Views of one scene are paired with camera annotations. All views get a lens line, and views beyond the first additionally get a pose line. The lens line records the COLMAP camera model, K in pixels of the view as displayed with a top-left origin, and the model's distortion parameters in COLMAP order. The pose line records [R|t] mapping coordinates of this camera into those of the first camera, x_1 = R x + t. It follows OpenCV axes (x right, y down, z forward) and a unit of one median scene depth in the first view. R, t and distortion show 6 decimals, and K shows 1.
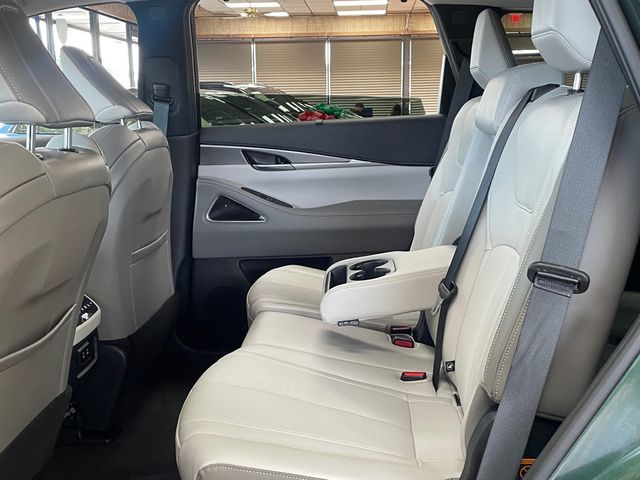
lens RADIAL K [[751.9, 0, 320.0], [0, 751.9, 240.0], [0, 0, 1]] dist [0.013614, 0.043679]
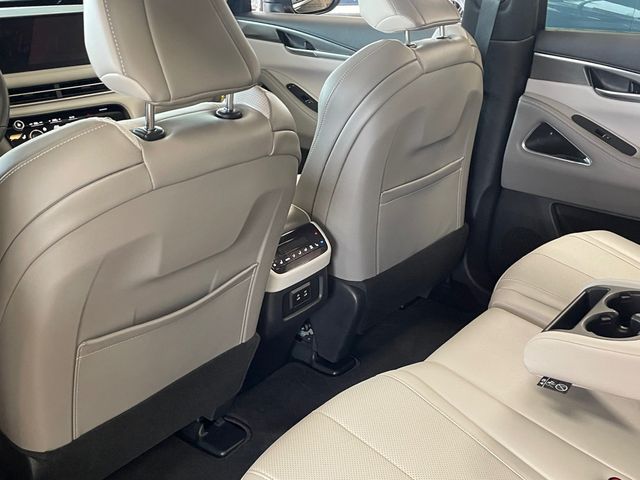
lens RADIAL K [[754.6, 0, 320.0], [0, 754.6, 240.0], [0, 0, 1]] dist [0.144678, -0.246762]
pose [[0.812768, 0.263321, -0.519682, 0.155056], [-0.137950, 0.953644, 0.267457, -0.147305], [0.566019, -0.145690, 0.811417, 0.219000]]
